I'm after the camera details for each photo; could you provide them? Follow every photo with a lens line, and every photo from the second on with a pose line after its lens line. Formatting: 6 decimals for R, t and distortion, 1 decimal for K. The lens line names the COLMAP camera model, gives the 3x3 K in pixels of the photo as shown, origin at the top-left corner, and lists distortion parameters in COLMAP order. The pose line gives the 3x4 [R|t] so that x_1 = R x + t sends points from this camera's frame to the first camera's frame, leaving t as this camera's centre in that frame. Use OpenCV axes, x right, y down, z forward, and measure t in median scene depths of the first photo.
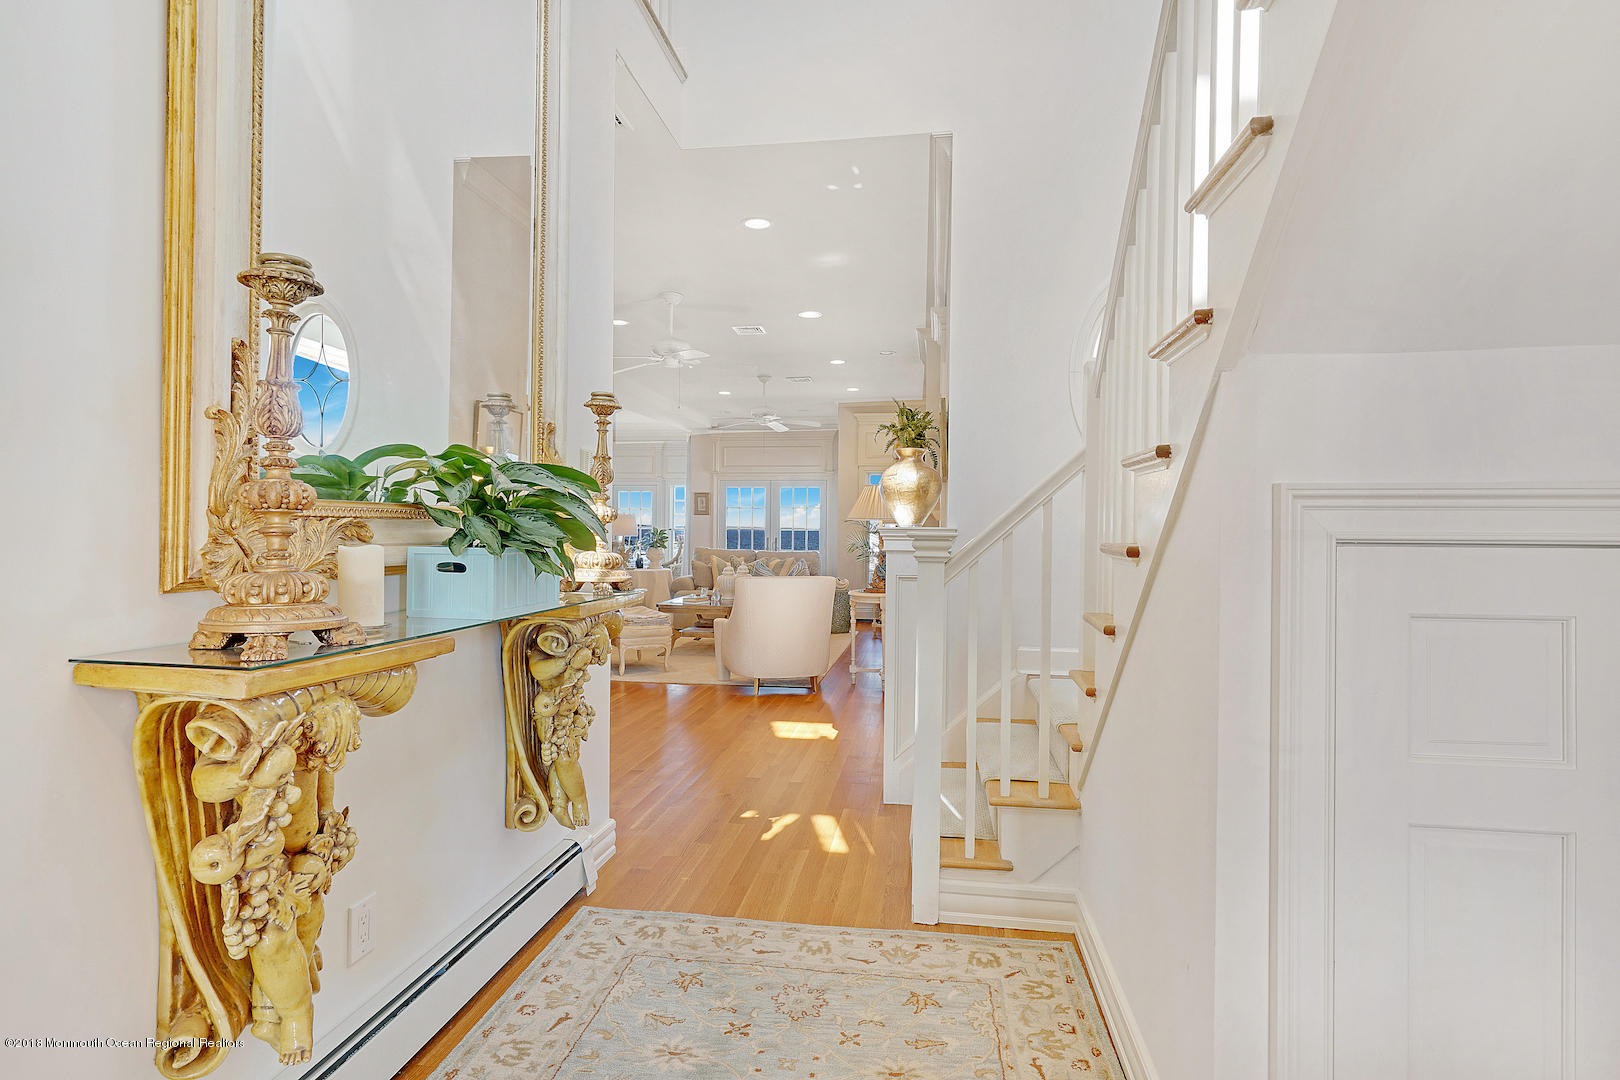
lens RADIAL K [[844.0, 0, 810.0], [0, 844.0, 540.0], [0, 0, 1]] dist [0.001012, 0.000091]
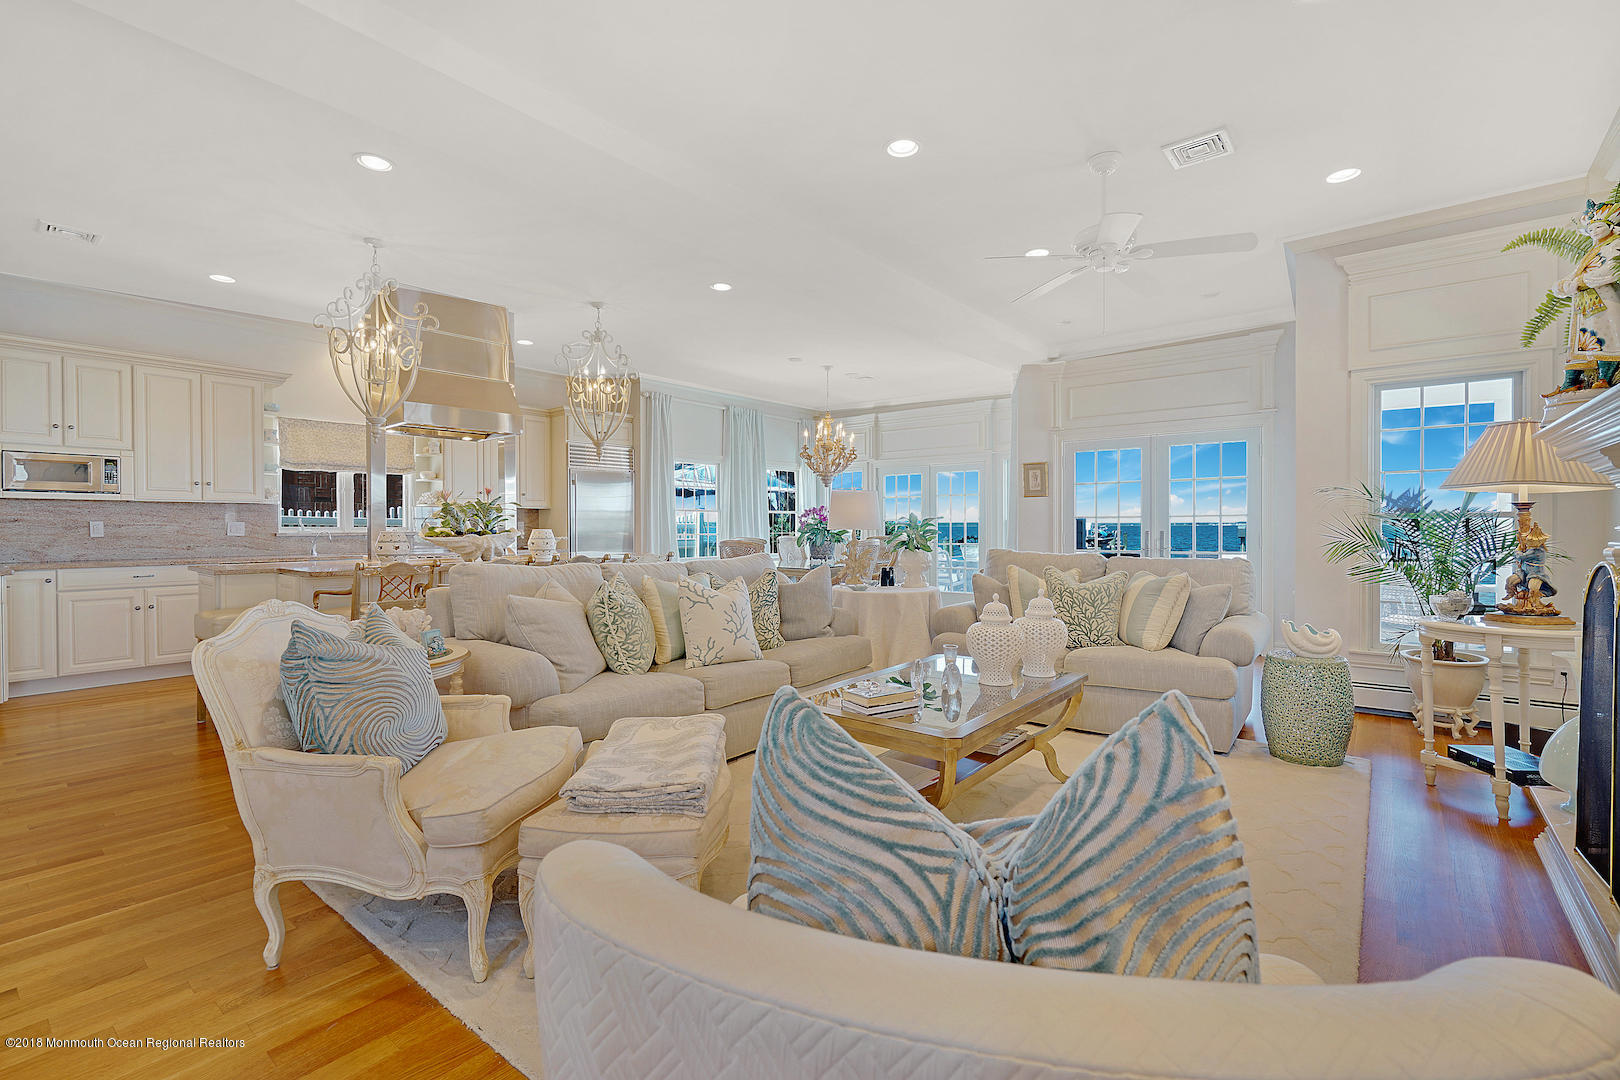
lens RADIAL K [[721.5, 0, 806.6], [0, 721.5, 534.3], [0, 0, 1]] dist [-0.004380, 0.001176]
pose [[0.864774, -0.008887, -0.502082, -0.001610], [0.008035, 0.999960, -0.003860, -0.000222], [0.502097, -0.000697, 0.864811, 0.436485]]
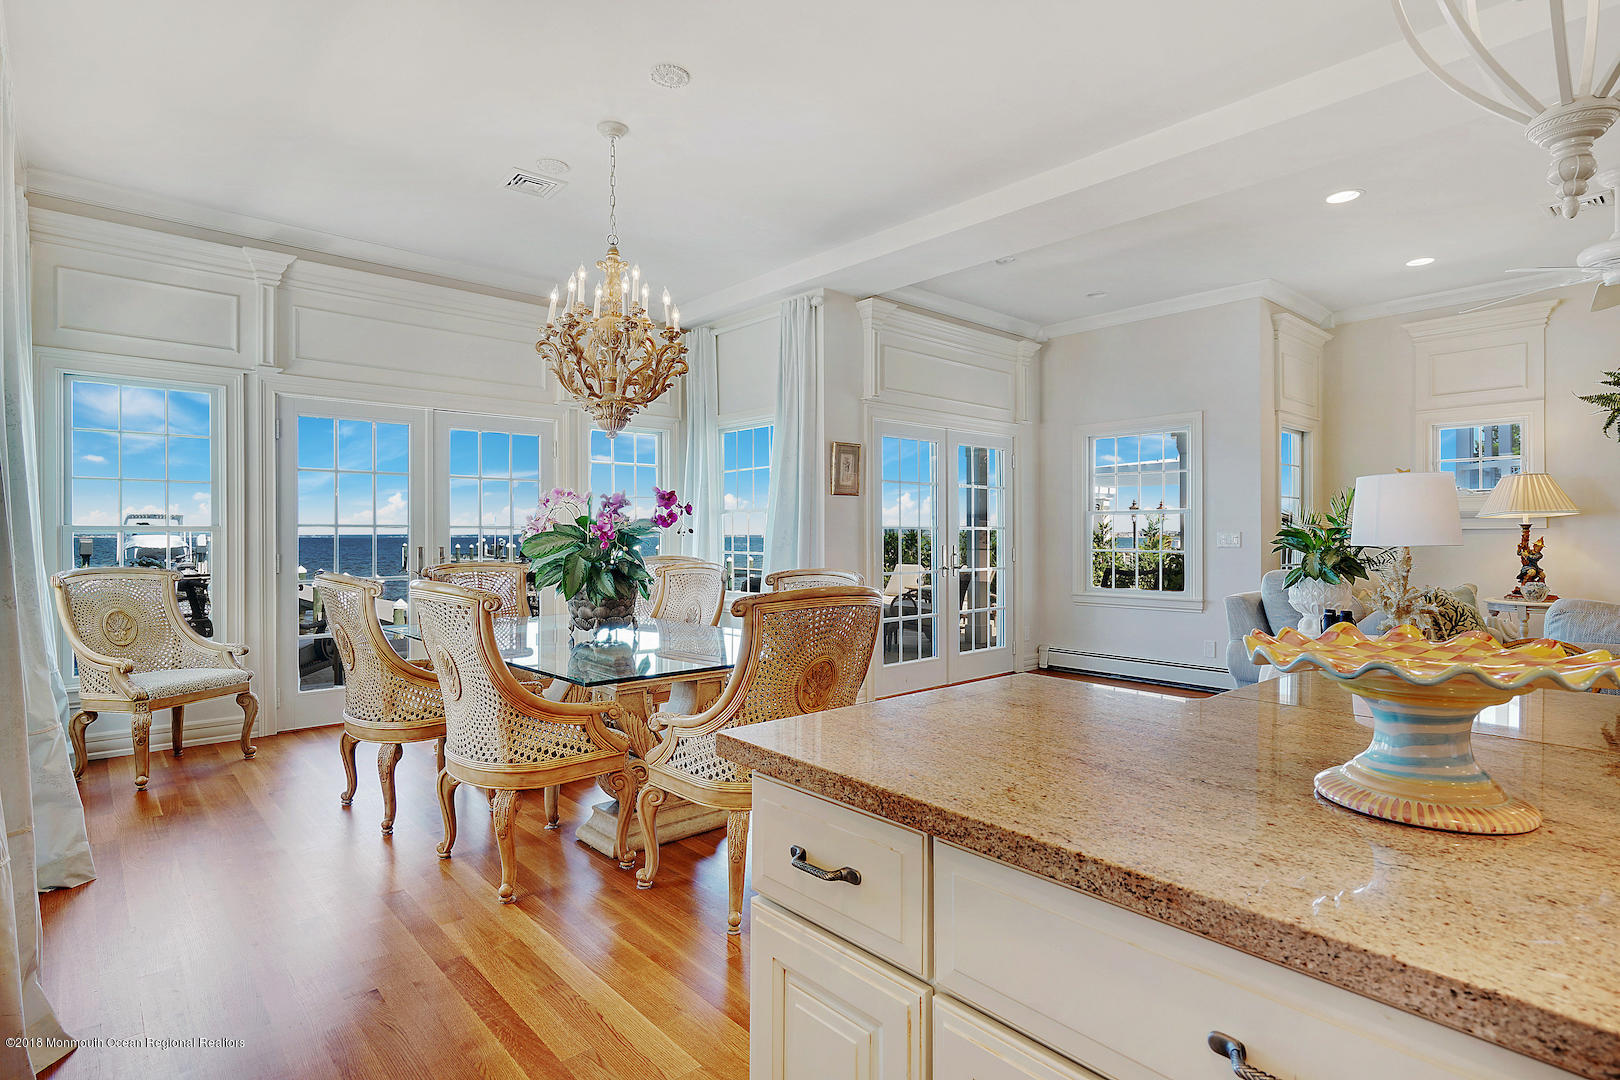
lens RADIAL K [[814.7, 0, 810.0], [0, 814.7, 540.0], [0, 0, 1]] dist [0.004184, 0.000413]
pose [[0.637150, -0.016888, 0.770554, -0.466628], [0.017539, 0.999819, 0.007410, -0.010484], [-0.770540, 0.008793, 0.637331, 0.761473]]
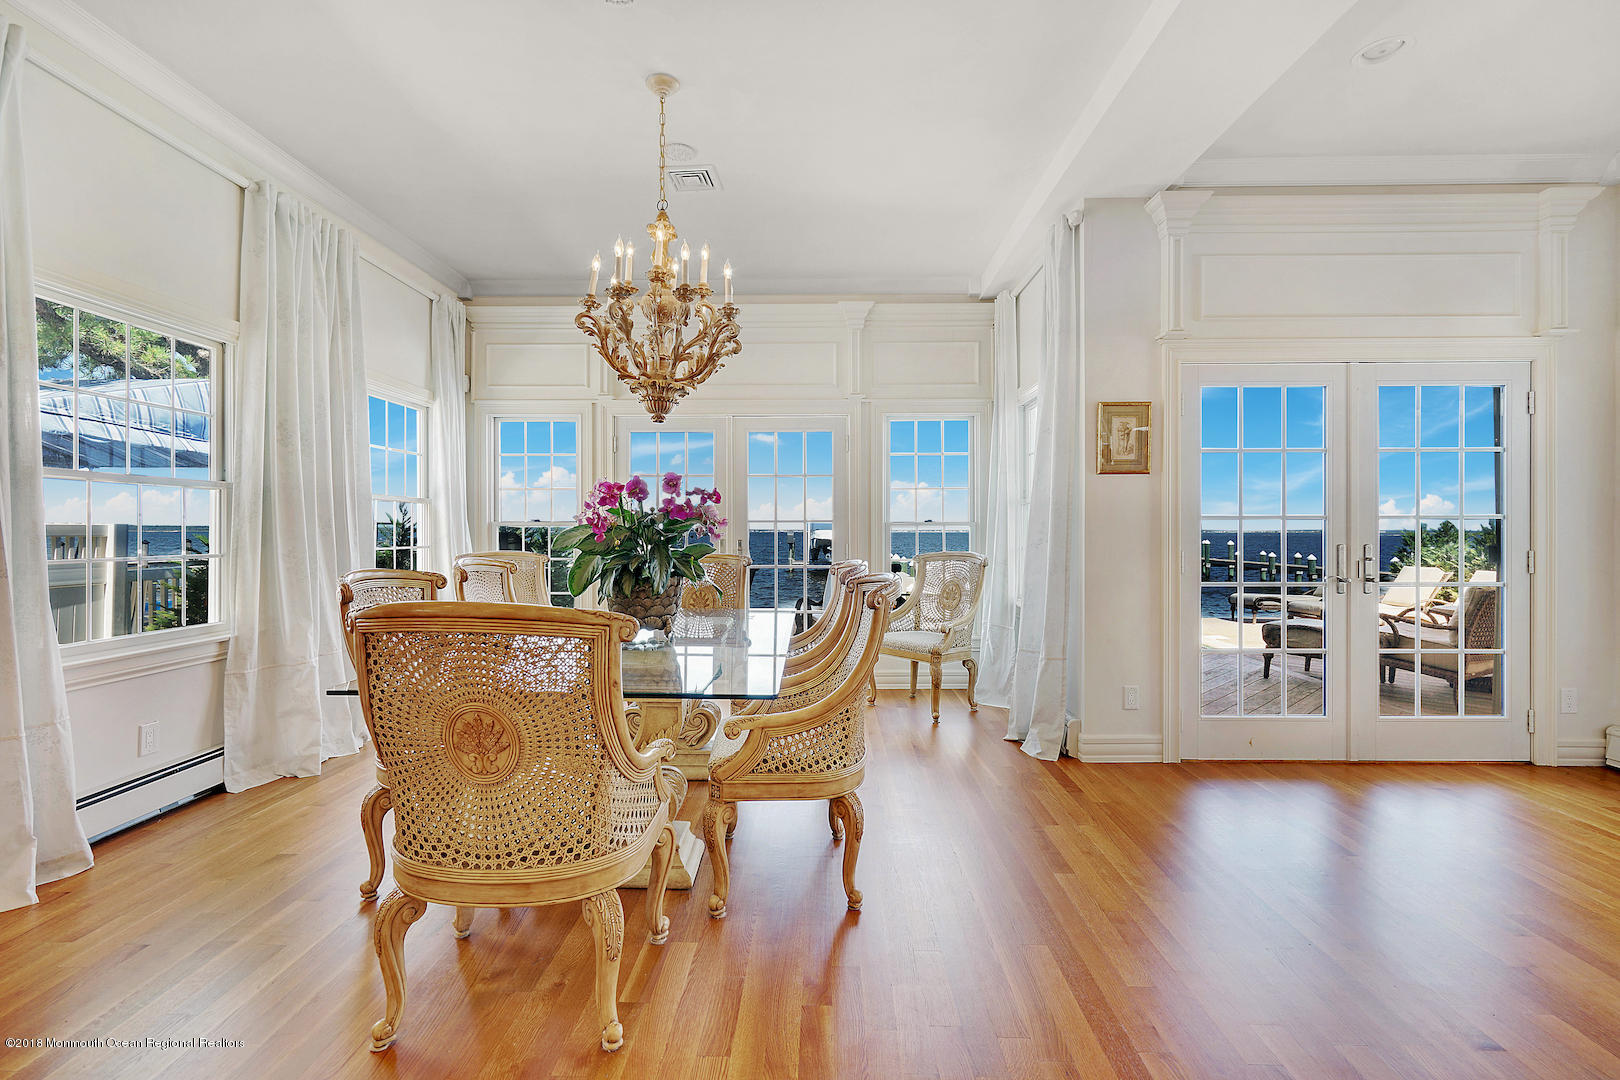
lens RADIAL K [[721.5, 0, 806.6], [0, 721.5, 534.3], [0, 0, 1]] dist [-0.004380, 0.001176]
pose [[0.992396, -0.010874, 0.122606, -0.281899], [0.011603, 0.999919, -0.005232, -0.007534], [-0.122540, 0.006615, 0.992442, 0.761498]]
